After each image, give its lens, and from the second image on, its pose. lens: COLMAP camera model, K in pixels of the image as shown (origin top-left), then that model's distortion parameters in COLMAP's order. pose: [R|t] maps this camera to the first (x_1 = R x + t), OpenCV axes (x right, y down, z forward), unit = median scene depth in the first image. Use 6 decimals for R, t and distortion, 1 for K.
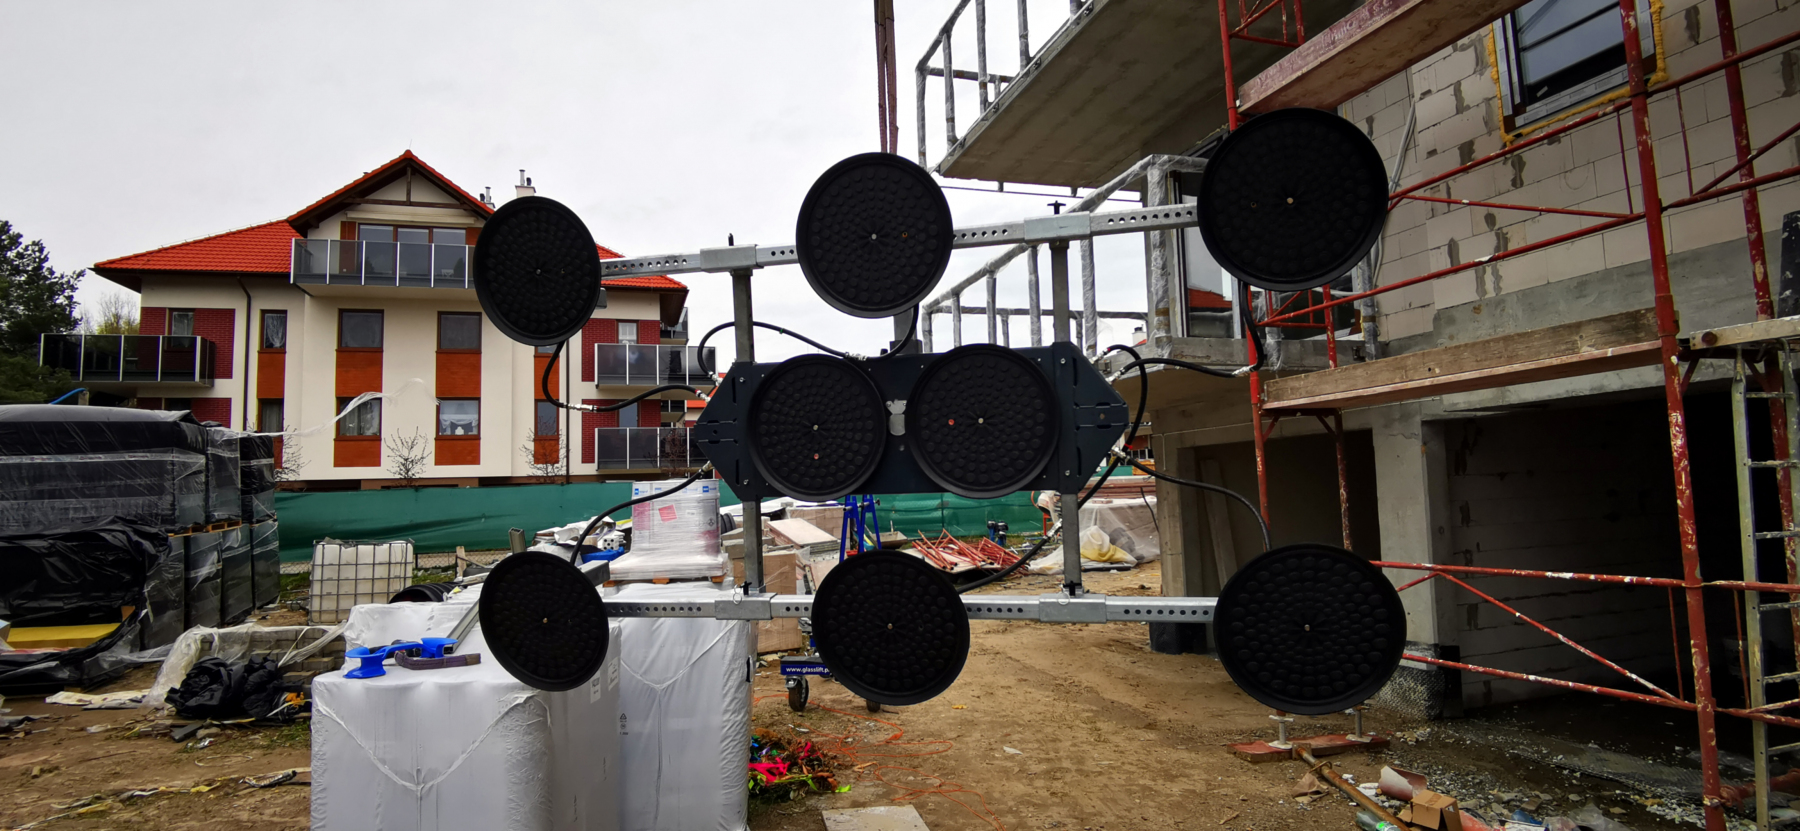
lens RADIAL K [[876.1, 0, 900.0], [0, 876.1, 415.5], [0, 0, 1]] dist [-0.005112, -0.021363]
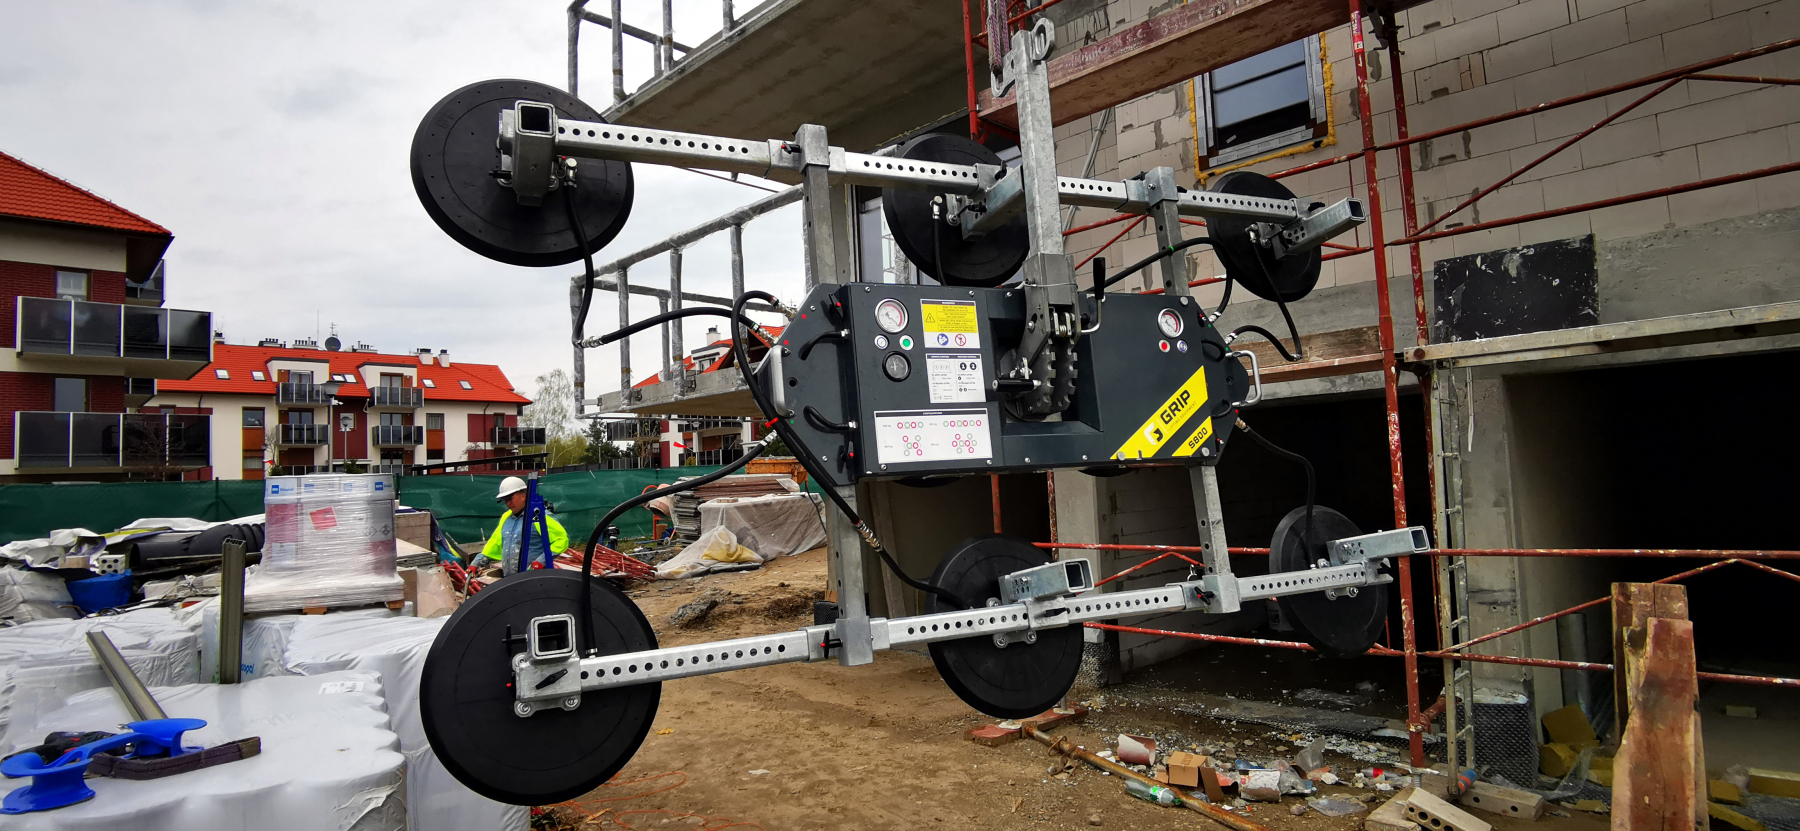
lens RADIAL K [[891.8, 0, 900.0], [0, 891.8, 415.5], [0, 0, 1]] dist [0.001263, -0.020219]
pose [[0.891700, 0.026130, 0.451872, -0.173047], [-0.026678, 0.999631, -0.005160, 0.015076], [-0.451840, -0.007454, 0.892068, 0.111445]]
